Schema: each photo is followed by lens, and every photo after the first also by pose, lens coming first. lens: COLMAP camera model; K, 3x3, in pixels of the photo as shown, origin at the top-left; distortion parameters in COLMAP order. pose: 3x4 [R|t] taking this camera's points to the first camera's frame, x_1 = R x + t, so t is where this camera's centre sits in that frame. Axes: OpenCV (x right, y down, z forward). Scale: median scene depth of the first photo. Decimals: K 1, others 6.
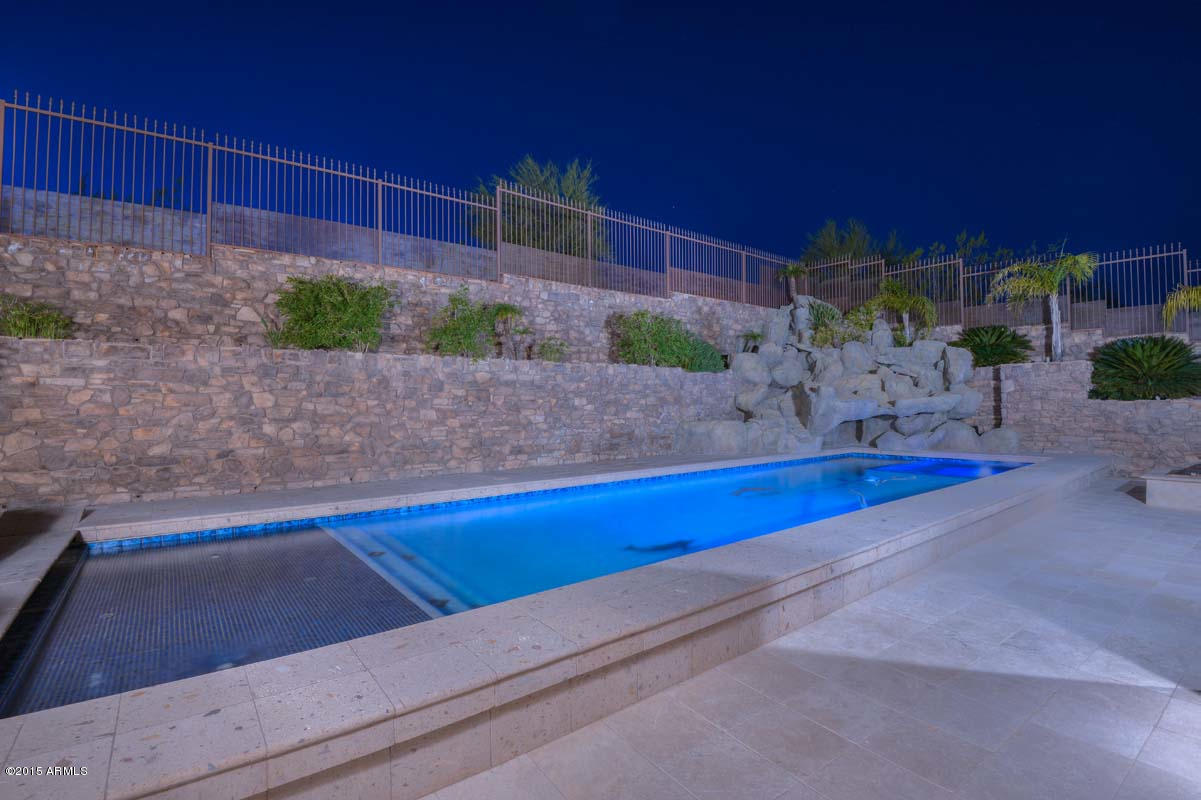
lens RADIAL K [[551.0, 0, 600.5], [0, 551.0, 400.0], [0, 0, 1]] dist [-0.000270, -0.026027]
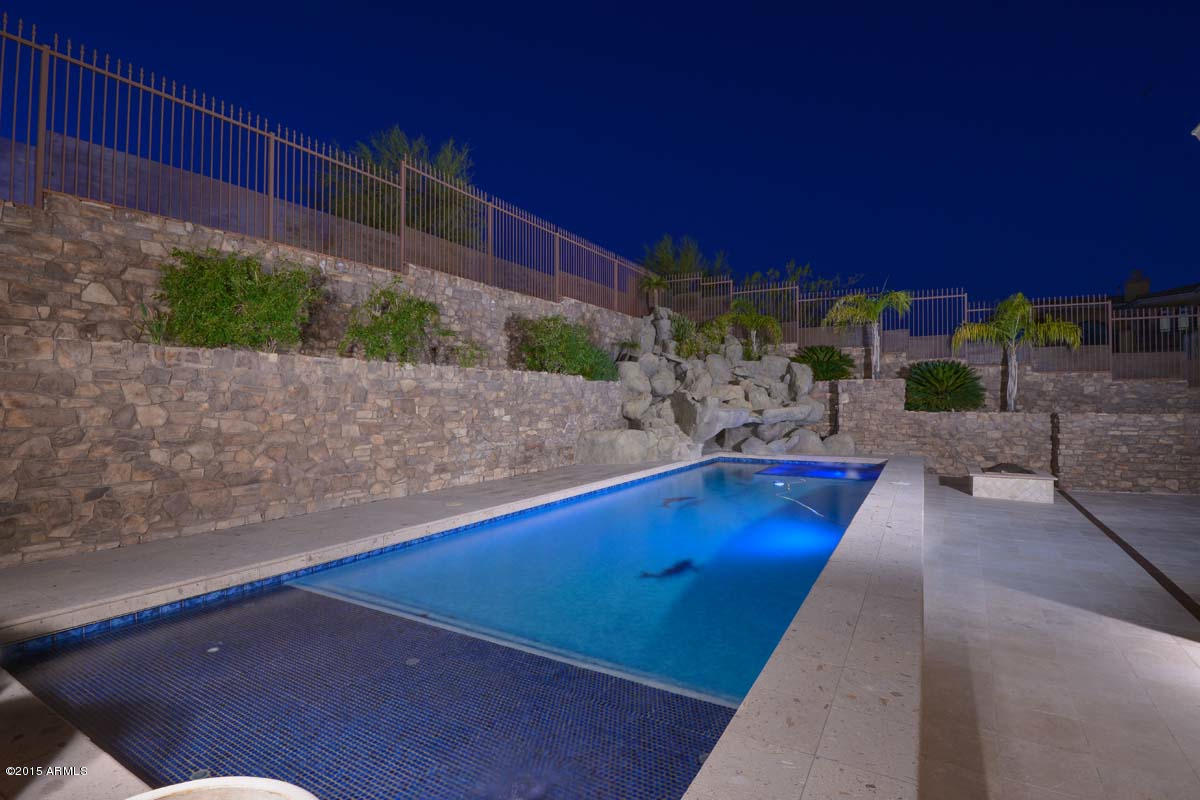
lens RADIAL K [[571.8, 0, 600.0], [0, 571.8, 400.0], [0, 0, 1]] dist [-0.001450, -0.020682]
pose [[0.927587, 0.009325, 0.373491, -0.252973], [-0.010039, 0.999950, -0.000032, -0.020105], [-0.373472, -0.003720, 0.927634, 0.061082]]
